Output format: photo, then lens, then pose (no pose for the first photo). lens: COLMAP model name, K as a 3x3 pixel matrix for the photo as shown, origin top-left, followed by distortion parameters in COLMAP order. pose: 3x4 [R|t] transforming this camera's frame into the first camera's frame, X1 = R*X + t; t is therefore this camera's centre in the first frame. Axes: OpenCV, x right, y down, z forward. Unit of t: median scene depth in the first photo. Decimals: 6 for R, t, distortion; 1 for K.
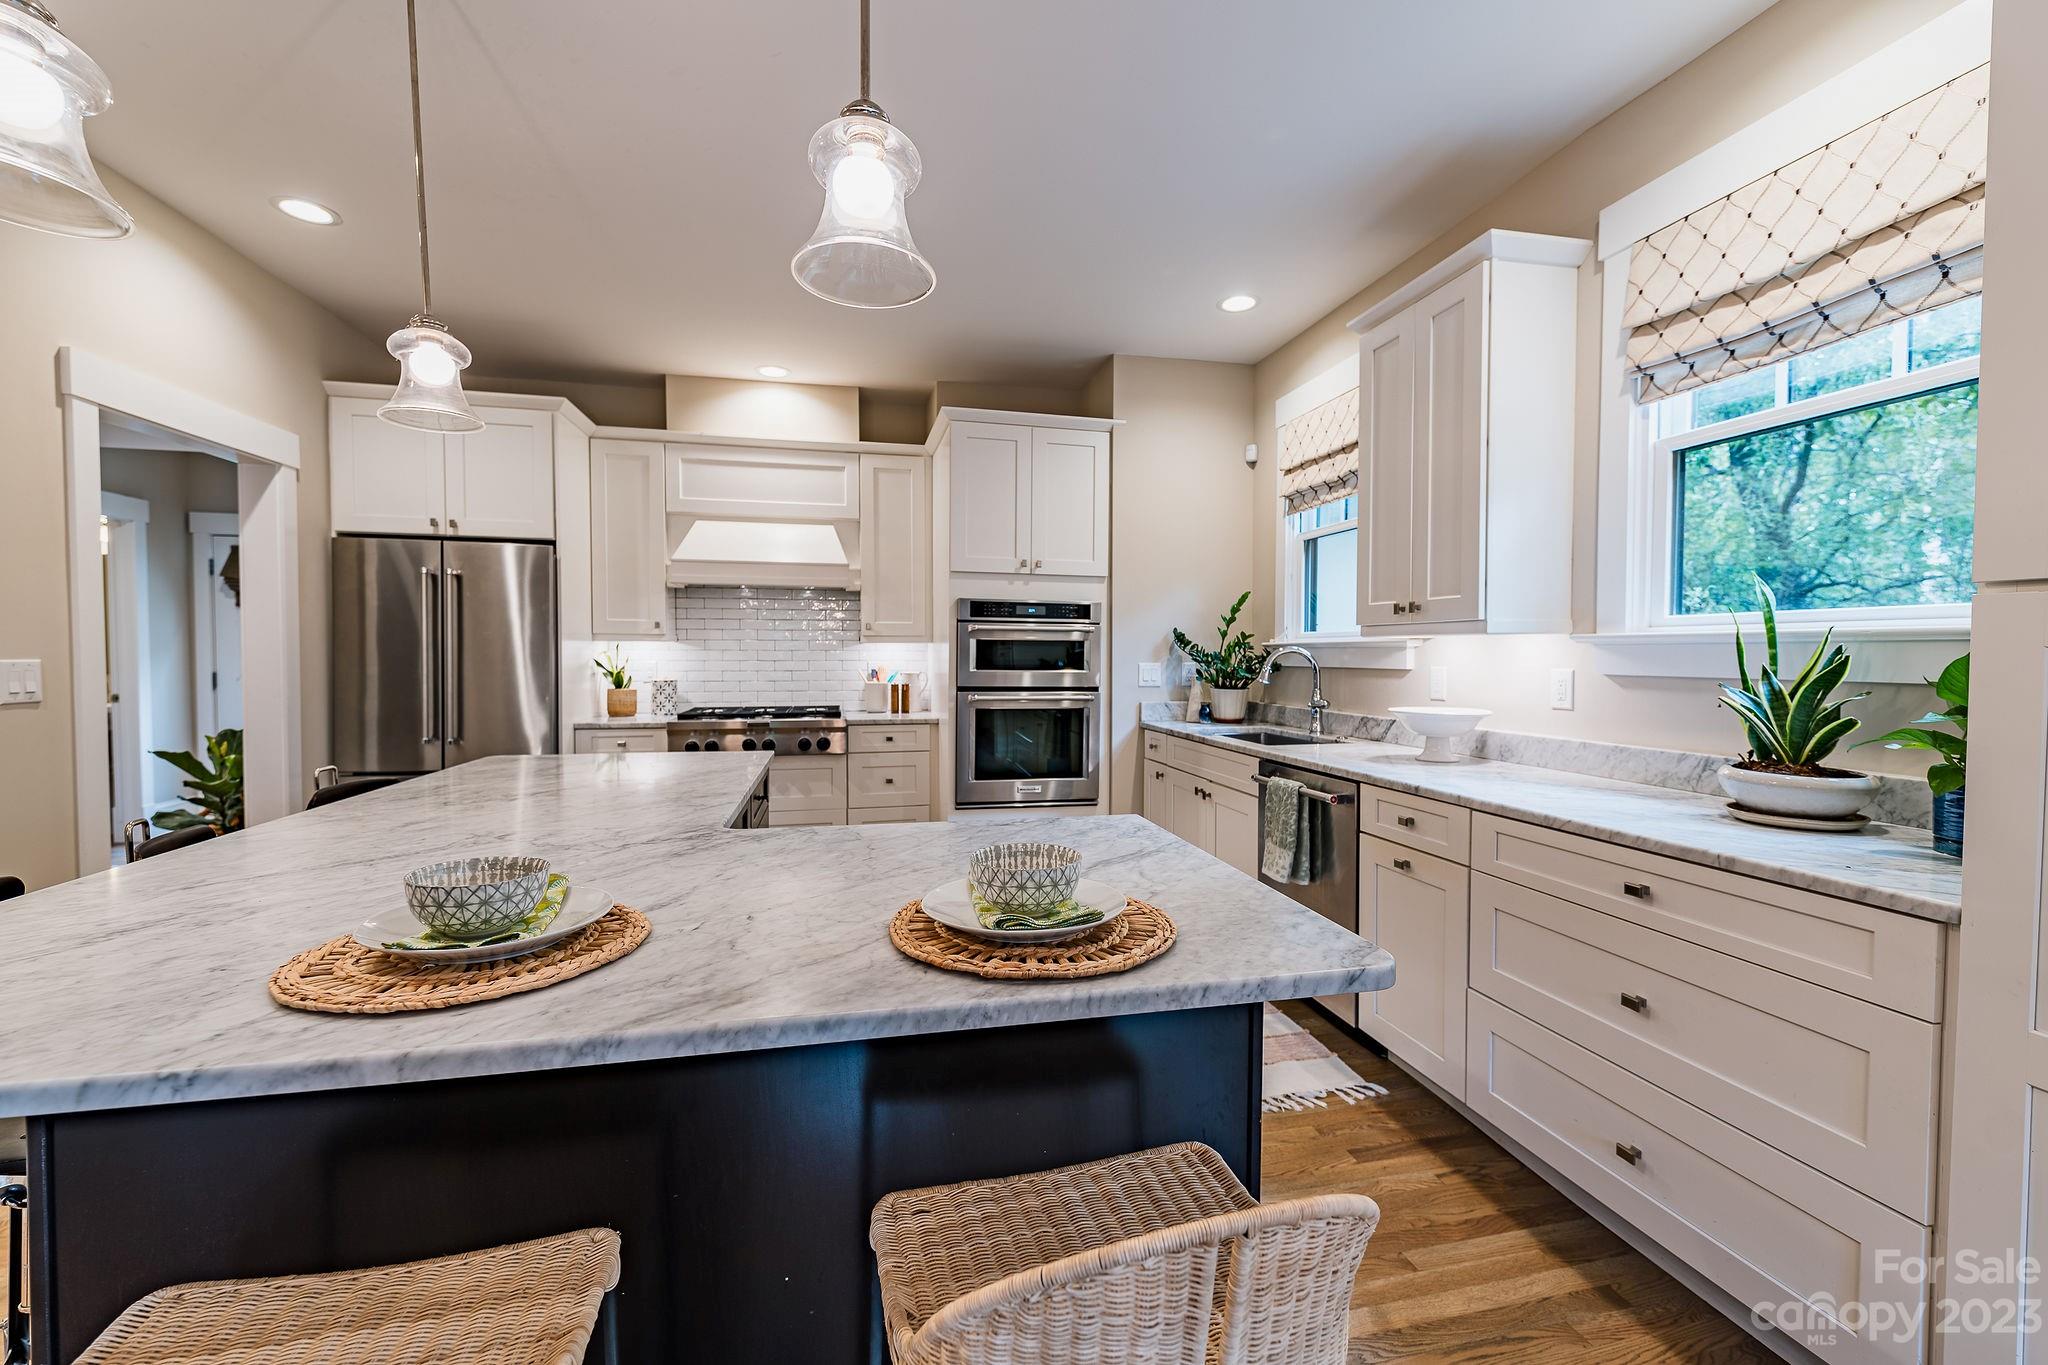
lens RADIAL K [[822.7, 0, 1016.2], [0, 822.7, 671.2], [0, 0, 1]] dist [0.005918, -0.003051]
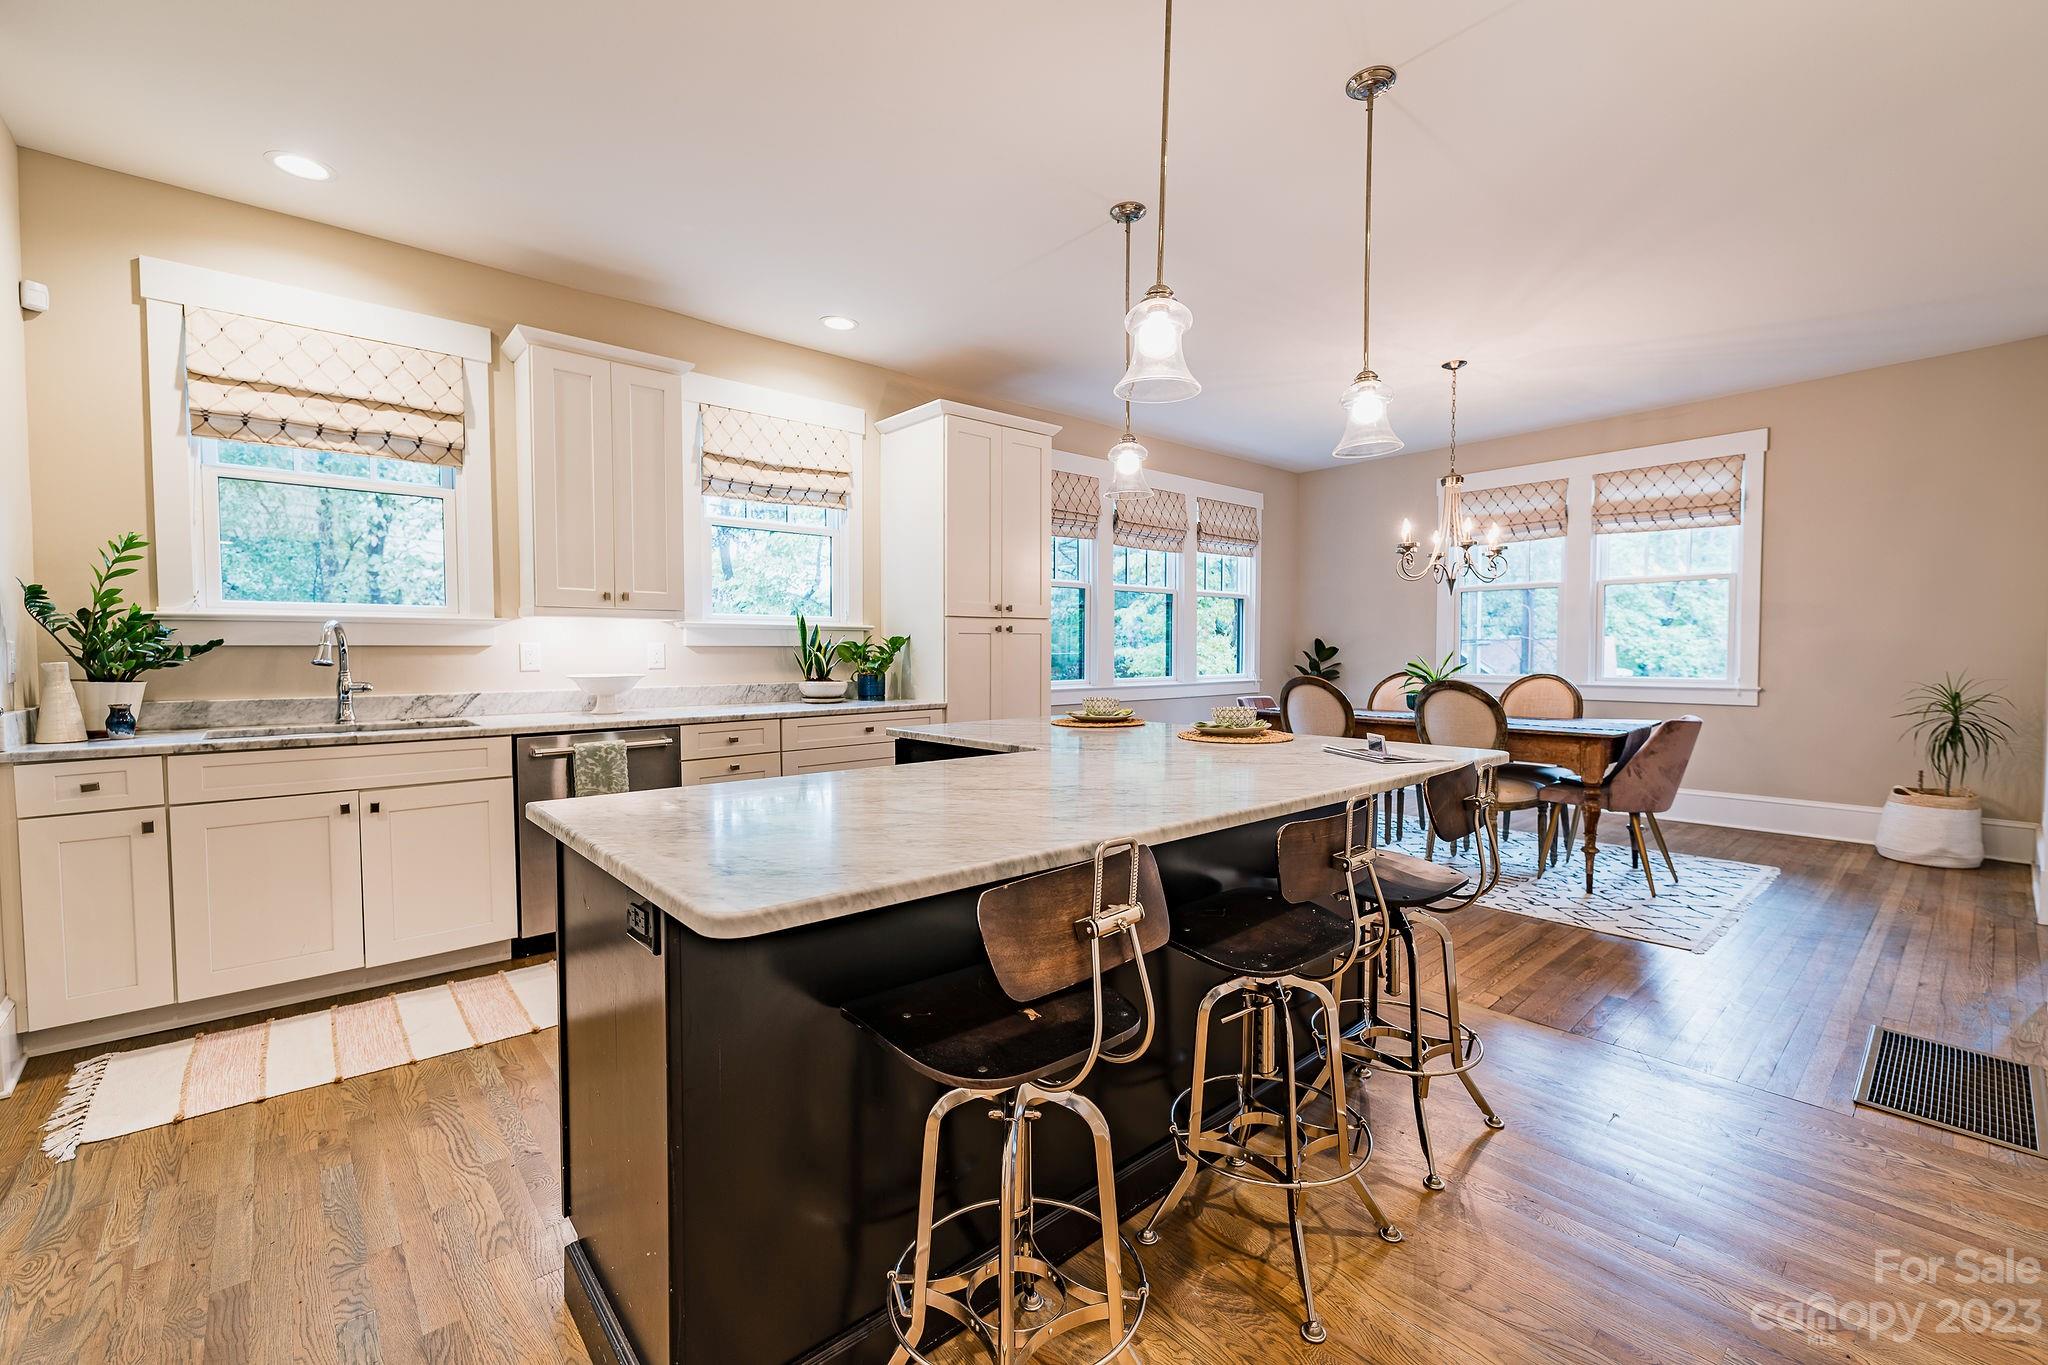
lens RADIAL K [[822.7, 0, 1012.2], [0, 822.7, 680.5], [0, 0, 1]] dist [0.005918, -0.003051]
pose [[-0.481375, -0.035605, 0.875791, -0.723982], [0.018712, 0.998529, 0.050880, 0.000941], [-0.876315, 0.040880, -0.480001, 0.809063]]
